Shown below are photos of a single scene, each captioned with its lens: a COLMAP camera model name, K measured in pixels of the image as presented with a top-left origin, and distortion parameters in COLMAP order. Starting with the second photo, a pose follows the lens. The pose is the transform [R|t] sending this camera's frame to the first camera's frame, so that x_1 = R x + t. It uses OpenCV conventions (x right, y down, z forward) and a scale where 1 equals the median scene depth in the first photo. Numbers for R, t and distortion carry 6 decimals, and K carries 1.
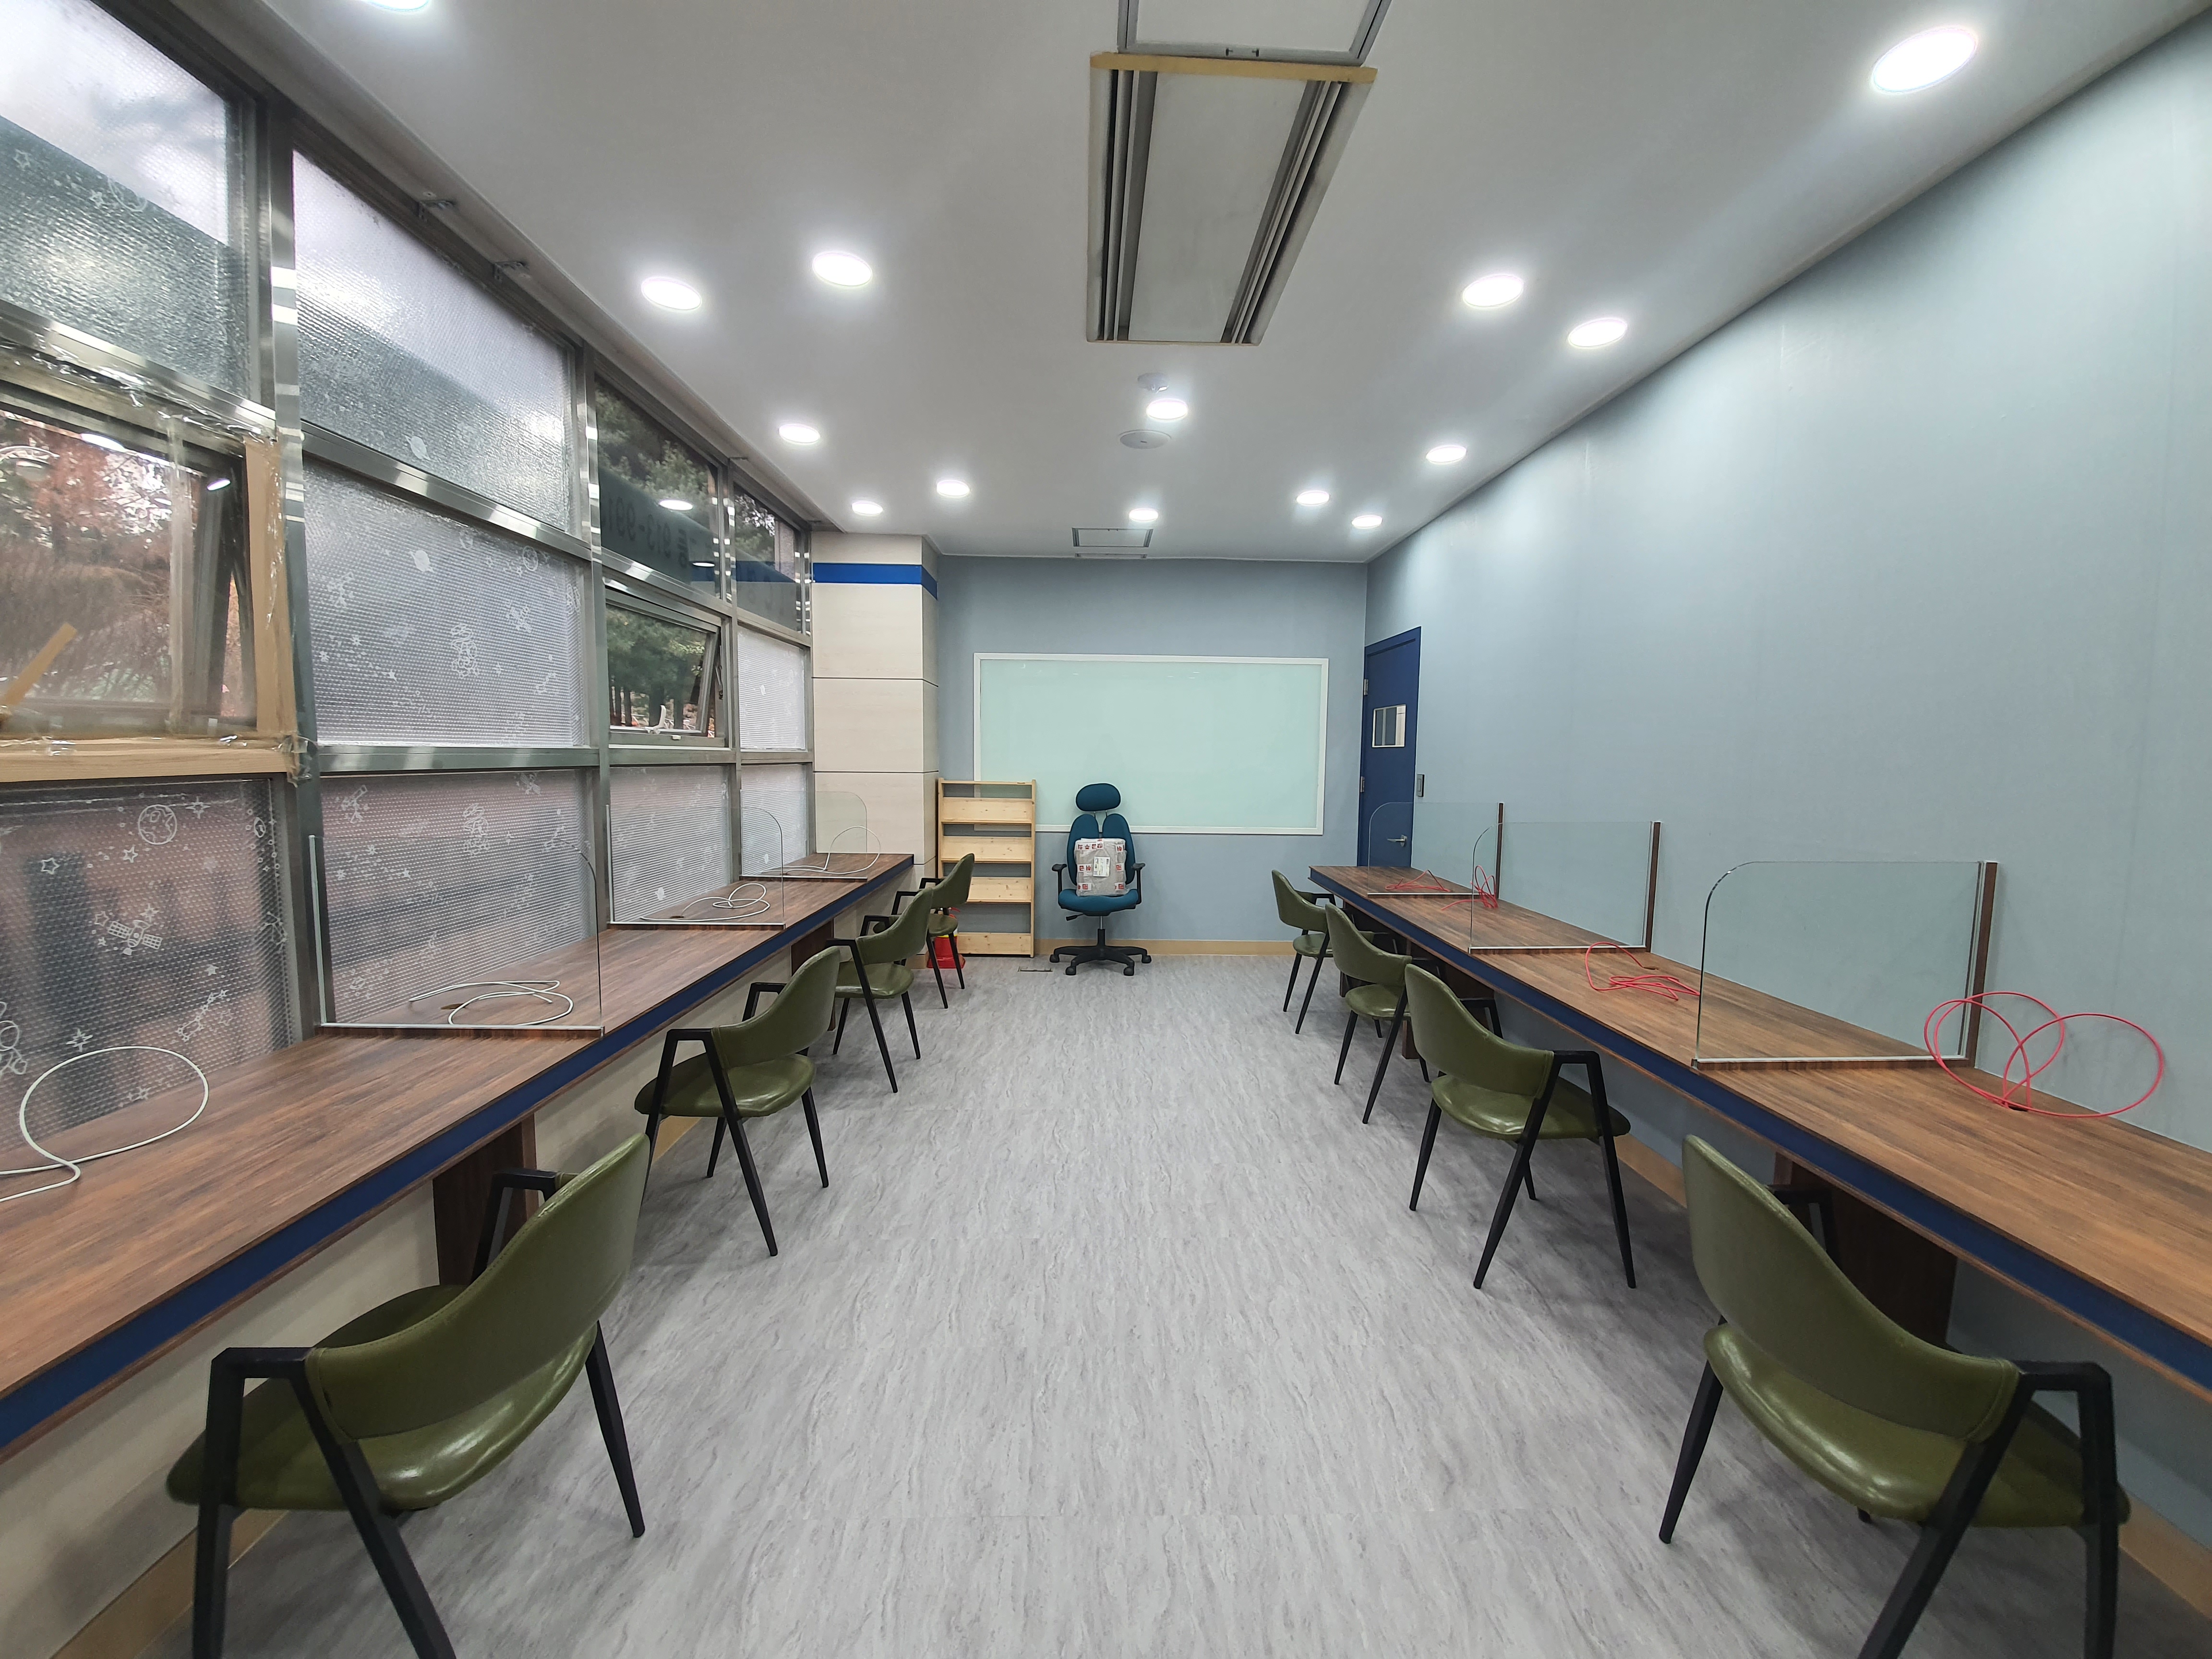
lens RADIAL K [[876.9, 0, 1108.6], [0, 876.9, 835.1], [0, 0, 1]] dist [0.012125, -0.016073]
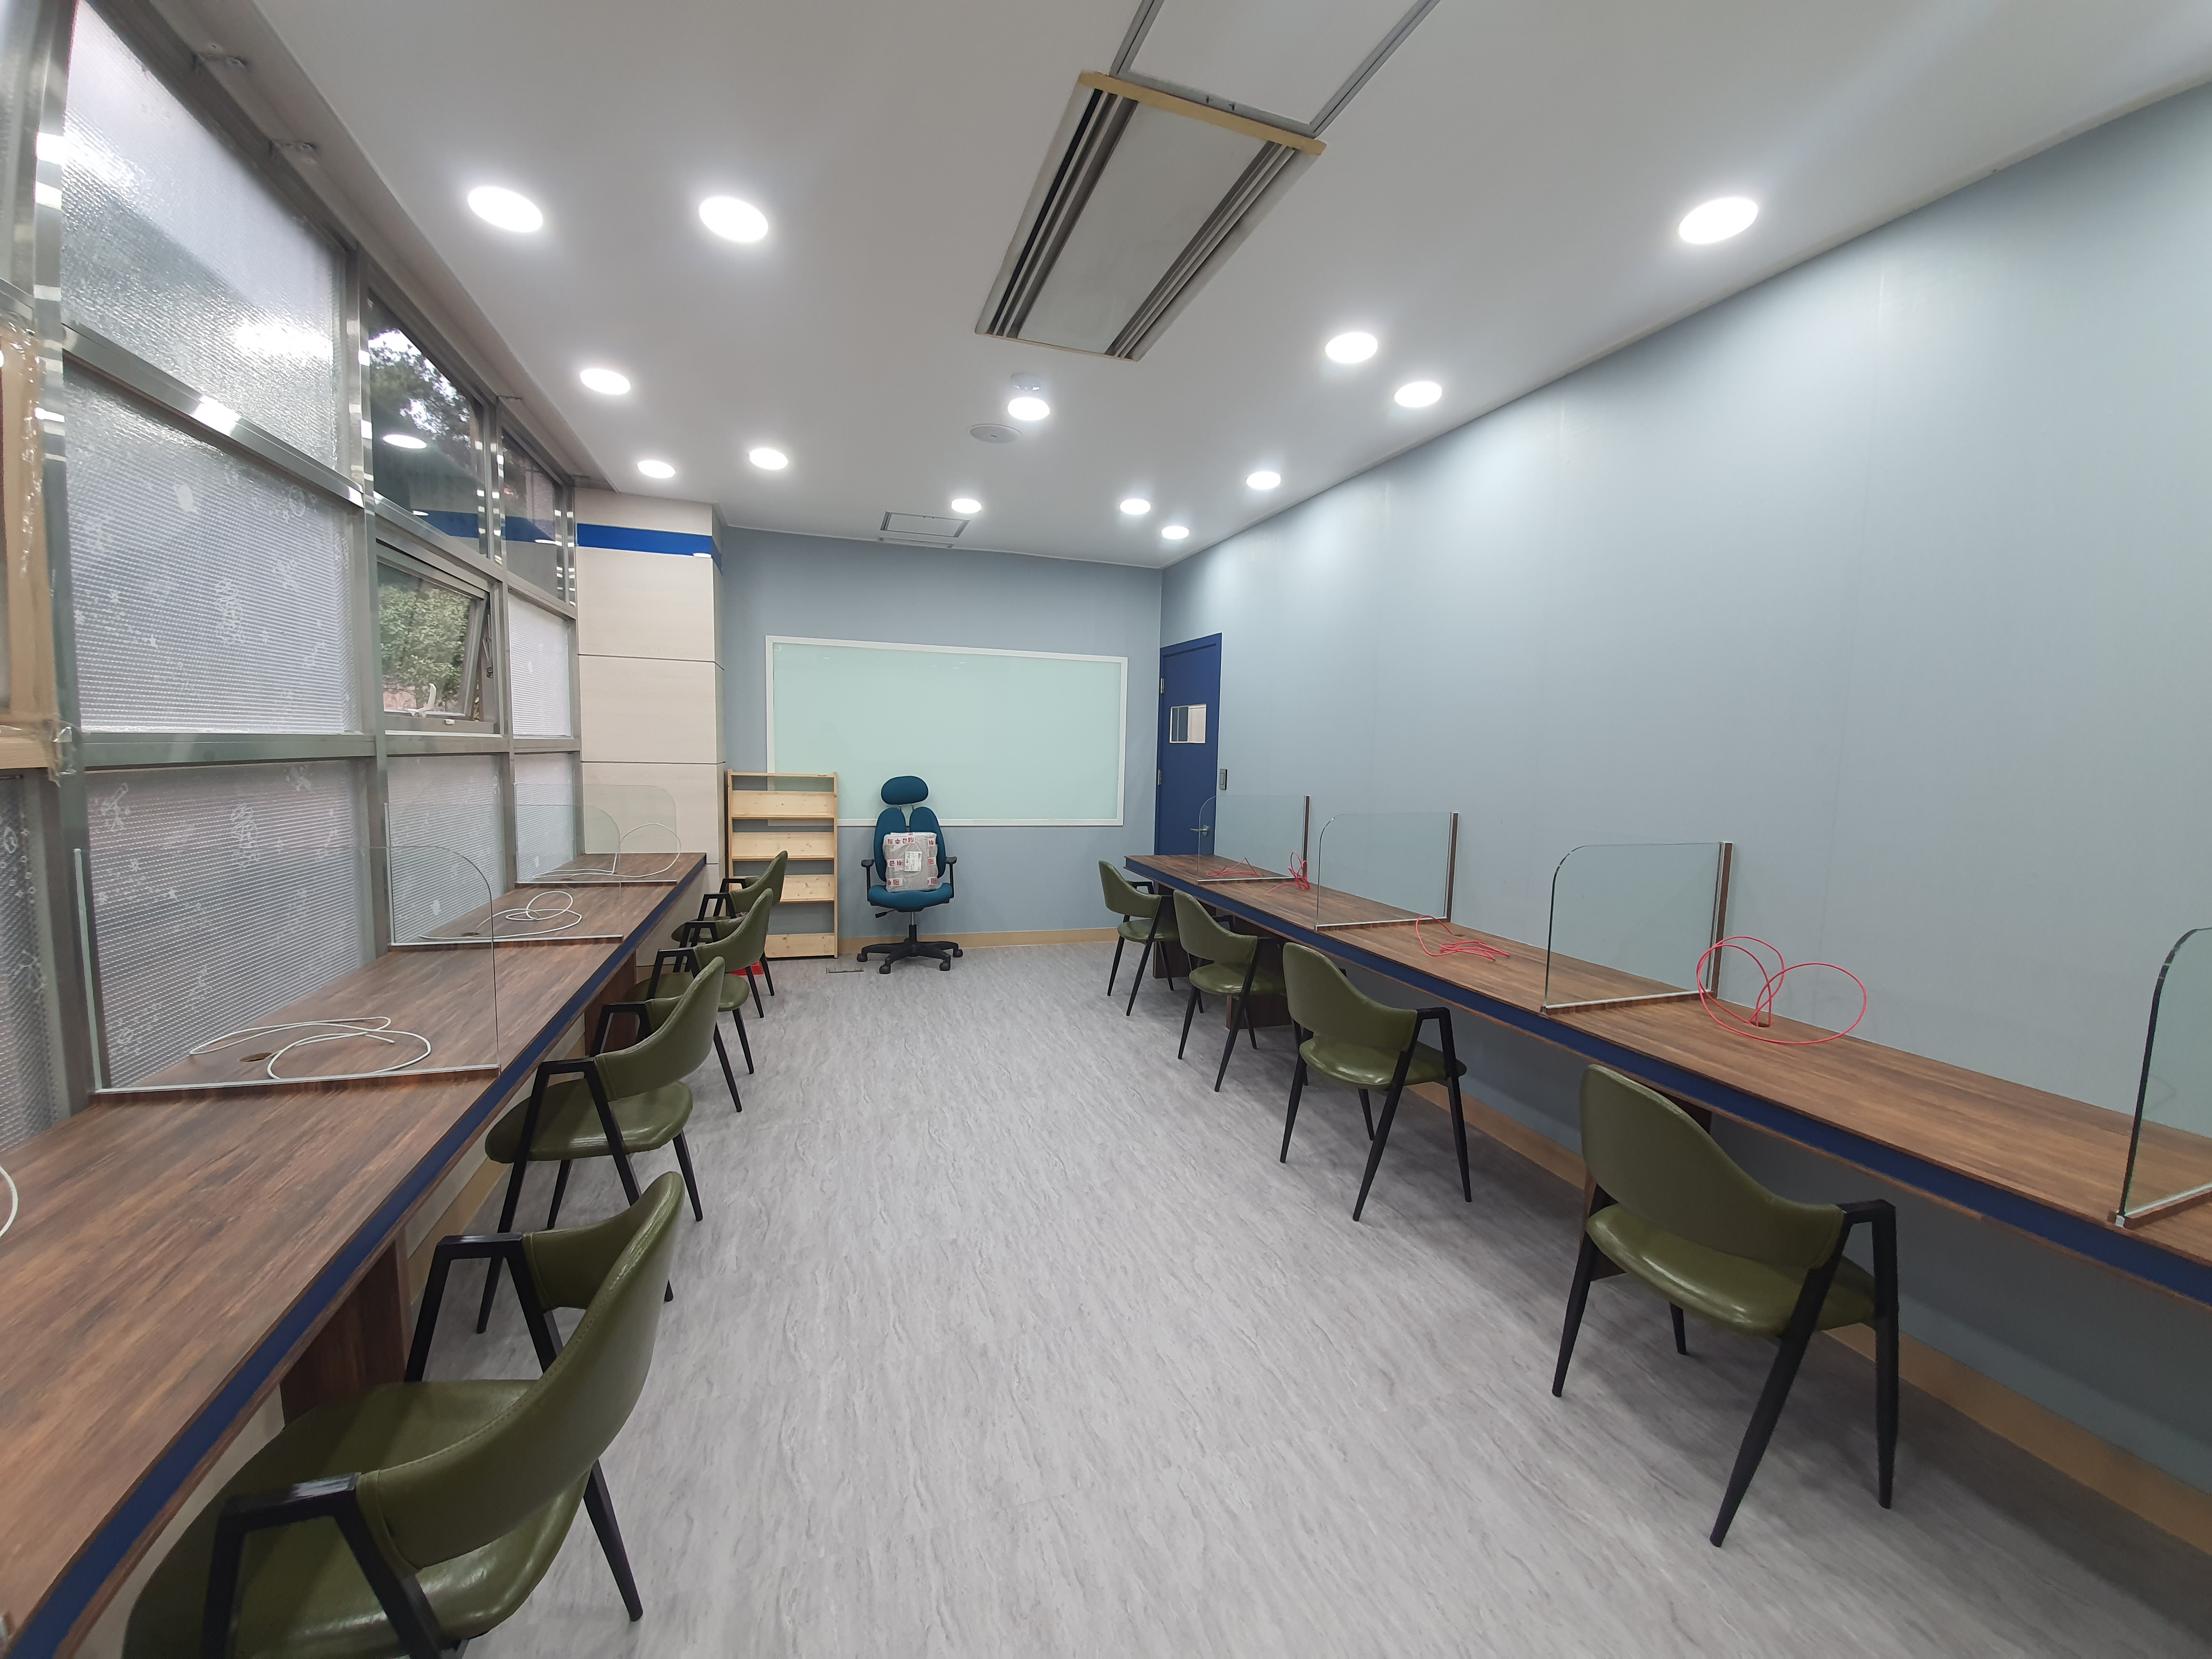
lens RADIAL K [[876.9, 0, 1108.6], [0, 876.9, 835.1], [0, 0, 1]] dist [0.012125, -0.016073]
pose [[0.954553, -0.016736, 0.297571, -0.203538], [0.013370, 0.999822, 0.013347, -0.007550], [-0.297741, -0.008762, 0.954607, 0.003658]]
